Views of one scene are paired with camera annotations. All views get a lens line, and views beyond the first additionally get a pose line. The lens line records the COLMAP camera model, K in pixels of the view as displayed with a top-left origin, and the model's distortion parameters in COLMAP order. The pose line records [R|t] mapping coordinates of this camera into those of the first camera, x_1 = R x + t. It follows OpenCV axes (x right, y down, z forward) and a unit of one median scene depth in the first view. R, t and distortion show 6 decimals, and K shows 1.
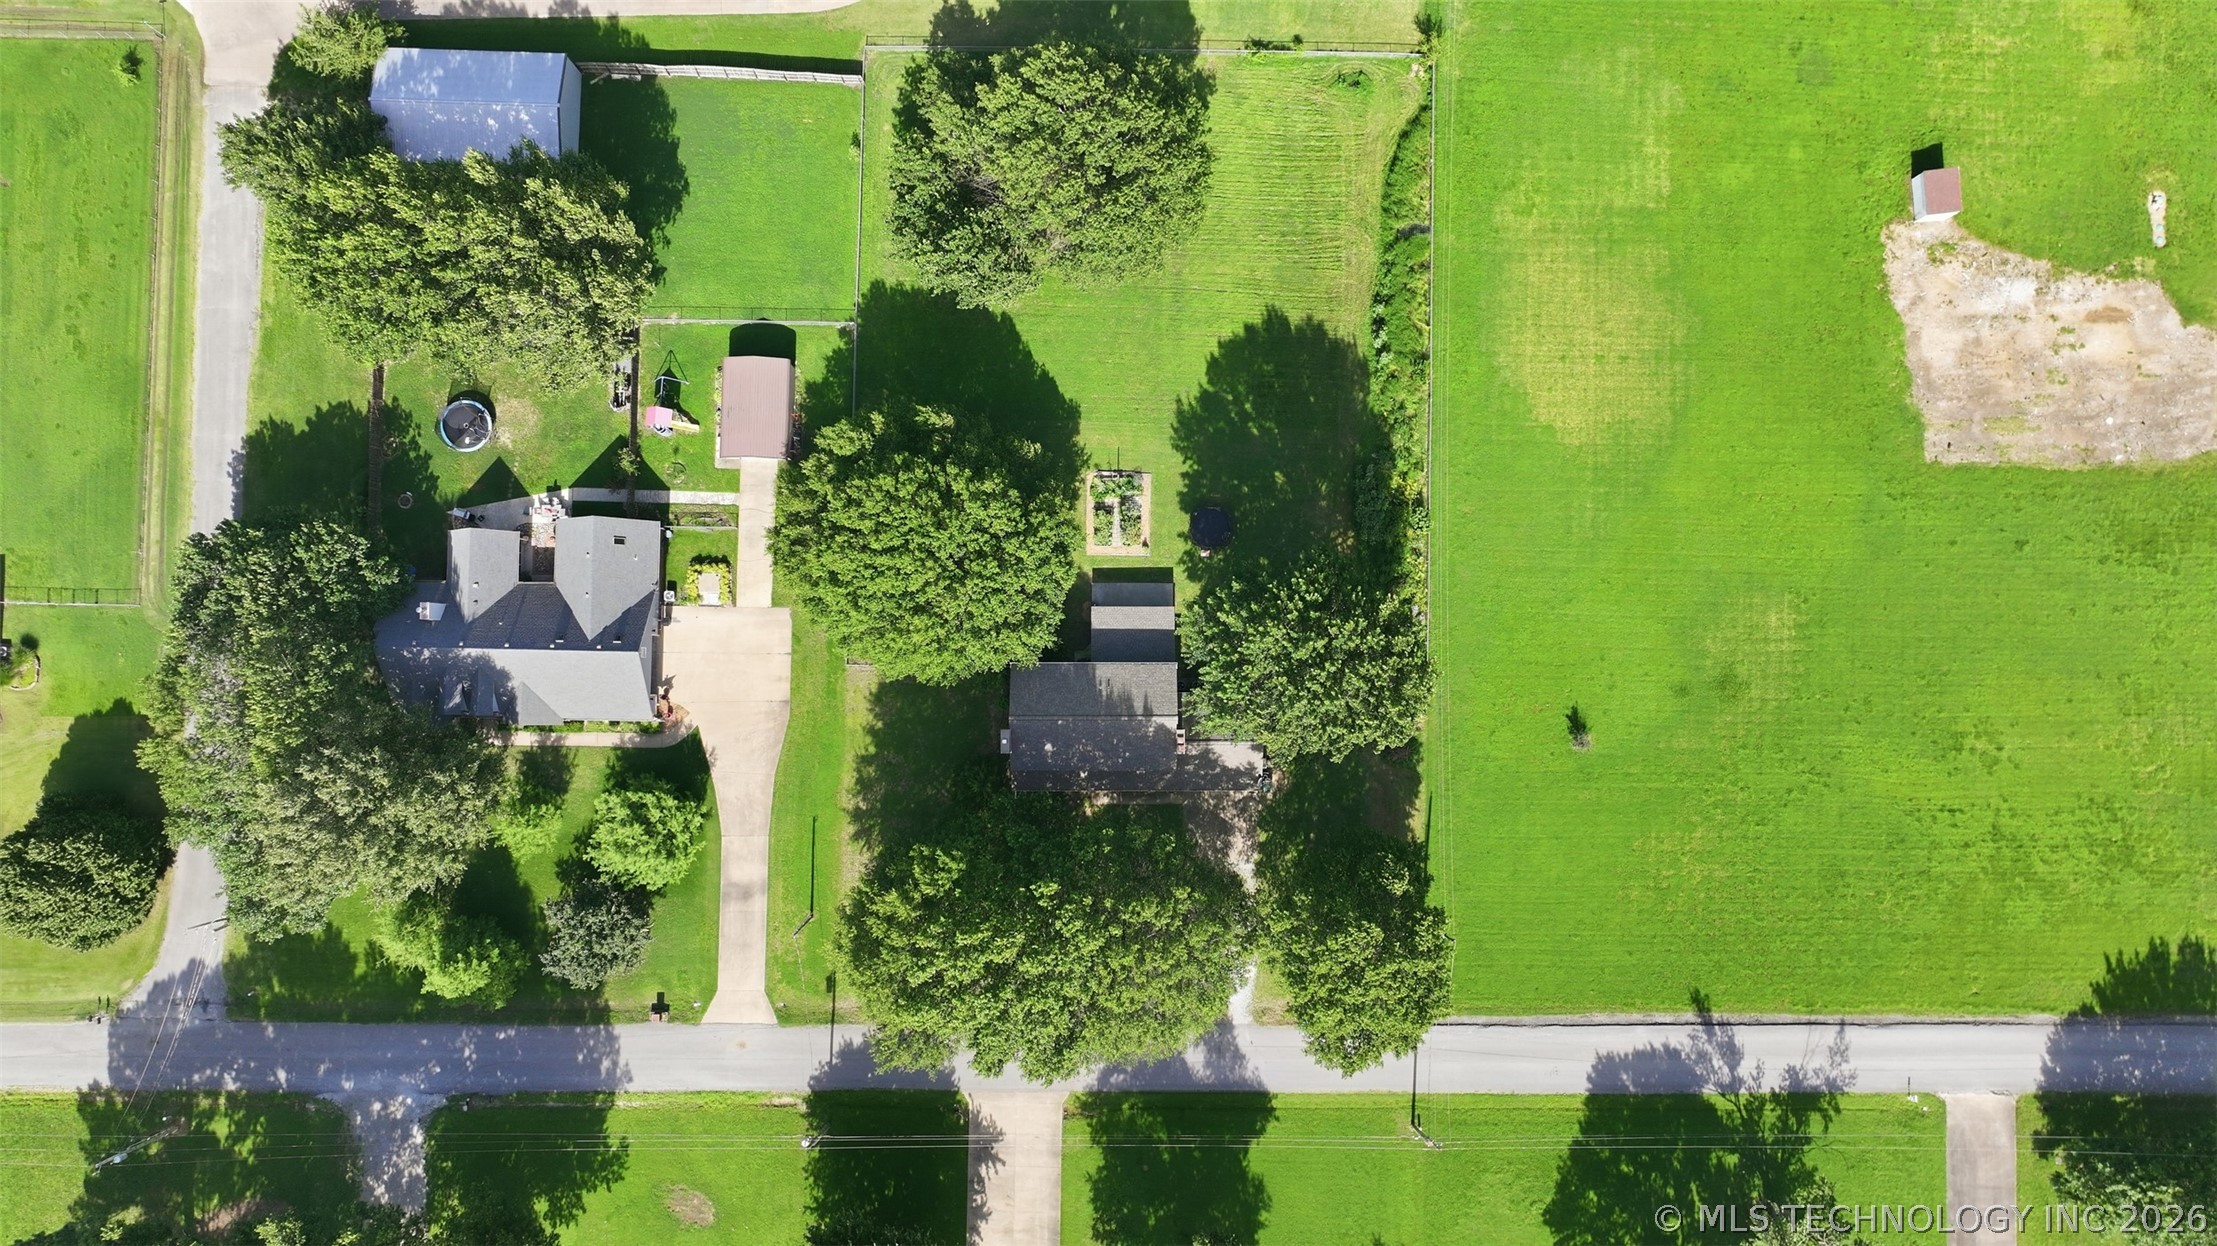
lens RADIAL K [[1622.1, 0, 1108.5], [0, 1622.1, 623.0], [0, 0, 1]] dist [0.010783, 0.005837]
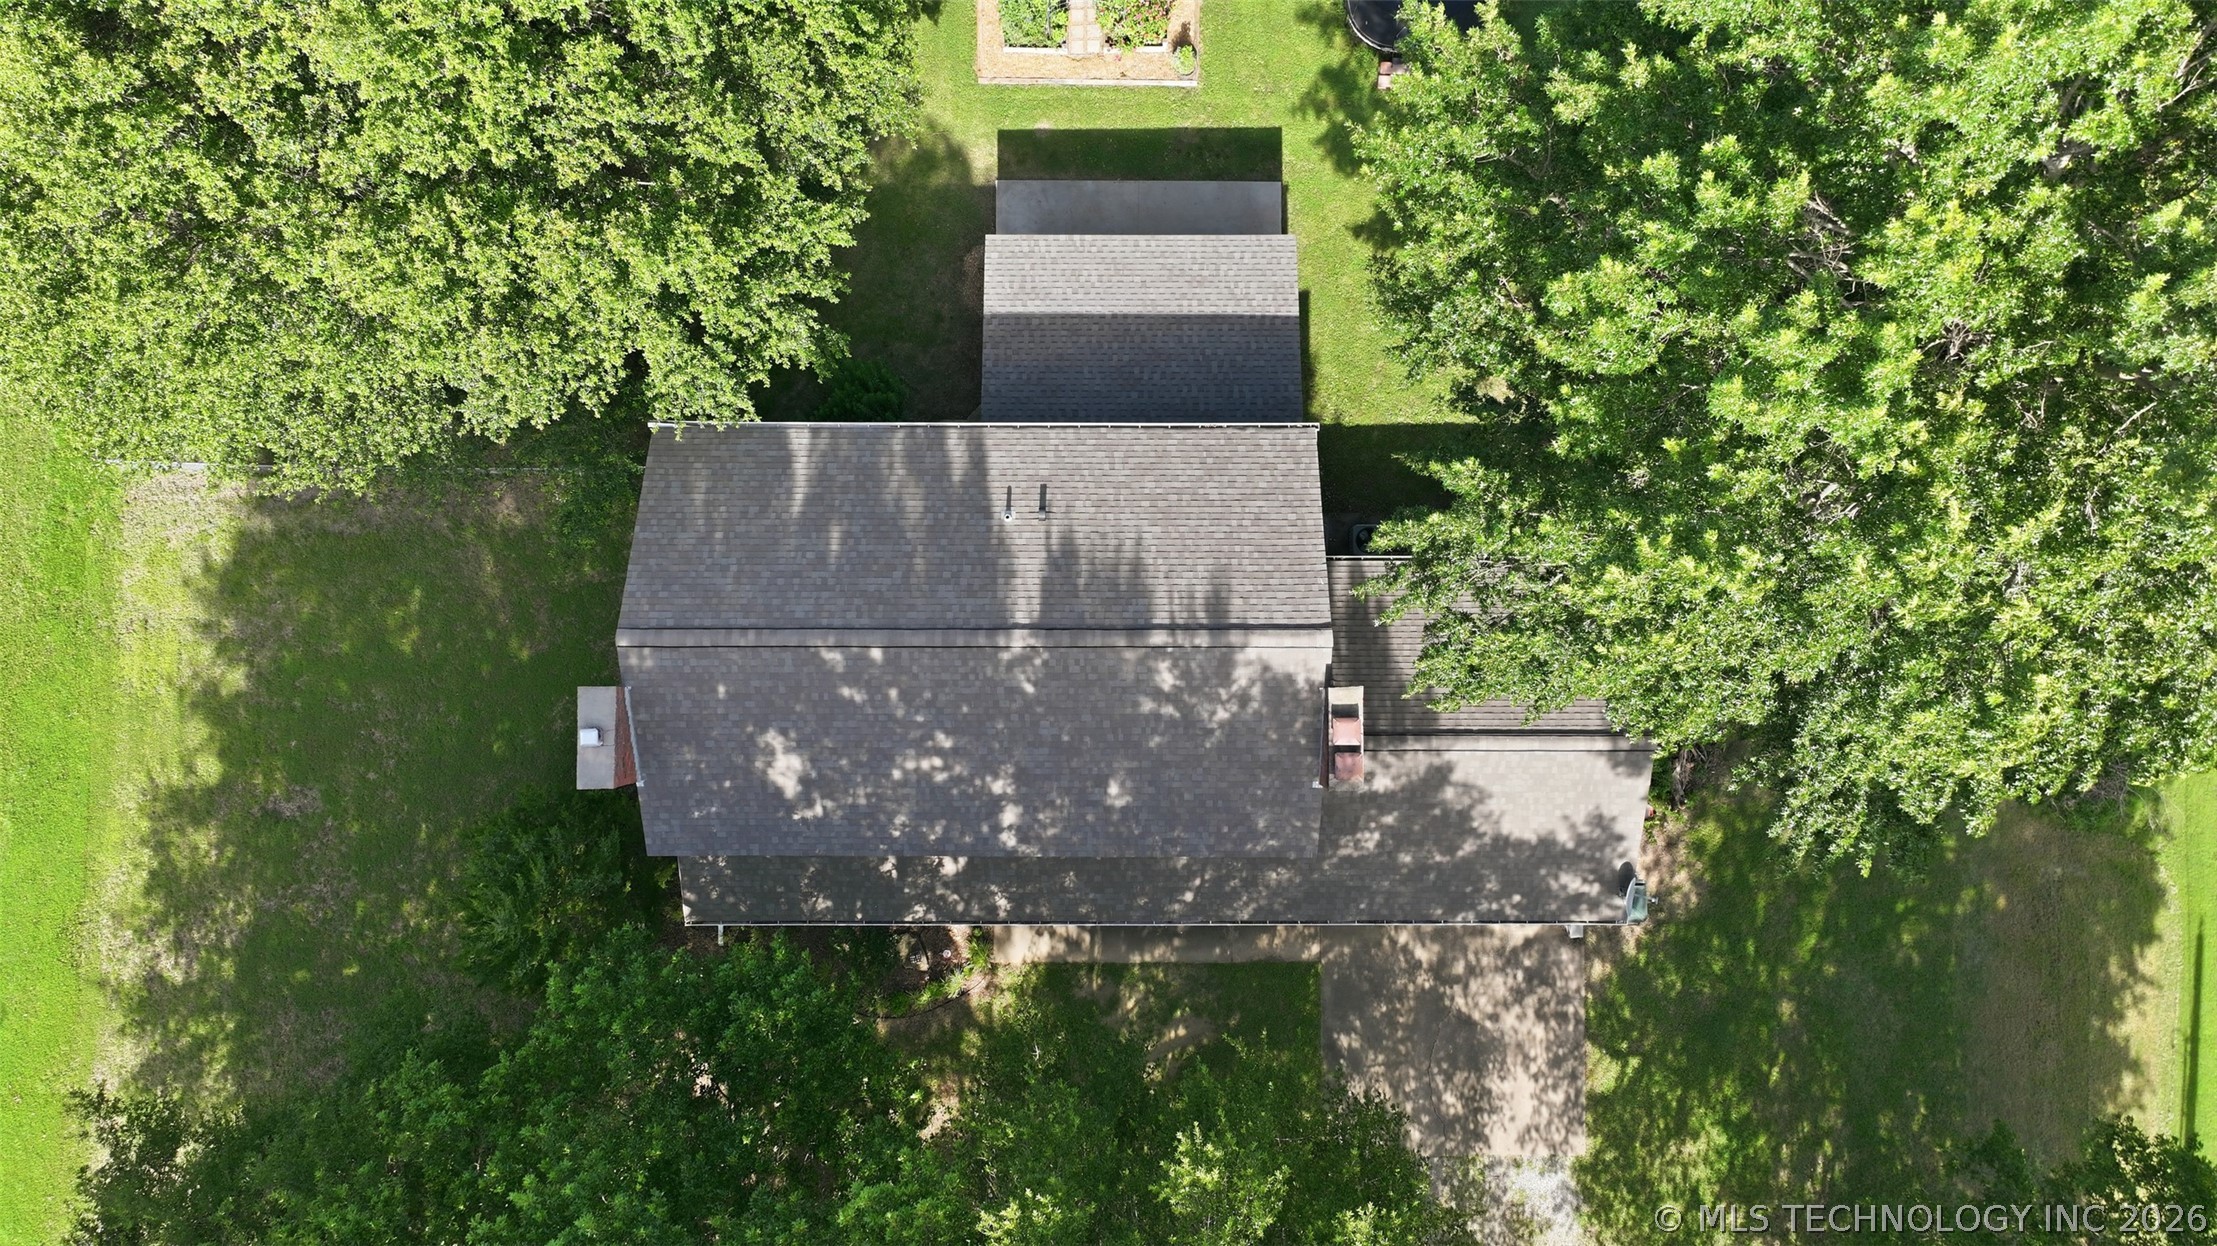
lens RADIAL K [[1622.1, 0, 1108.5], [0, 1622.1, 623.0], [0, 0, 1]] dist [0.010783, 0.005837]
pose [[0.999827, -0.003239, -0.018301, 0.014516], [0.003342, 0.999979, 0.005604, 0.051993], [0.018283, -0.005664, 0.999817, 0.722598]]
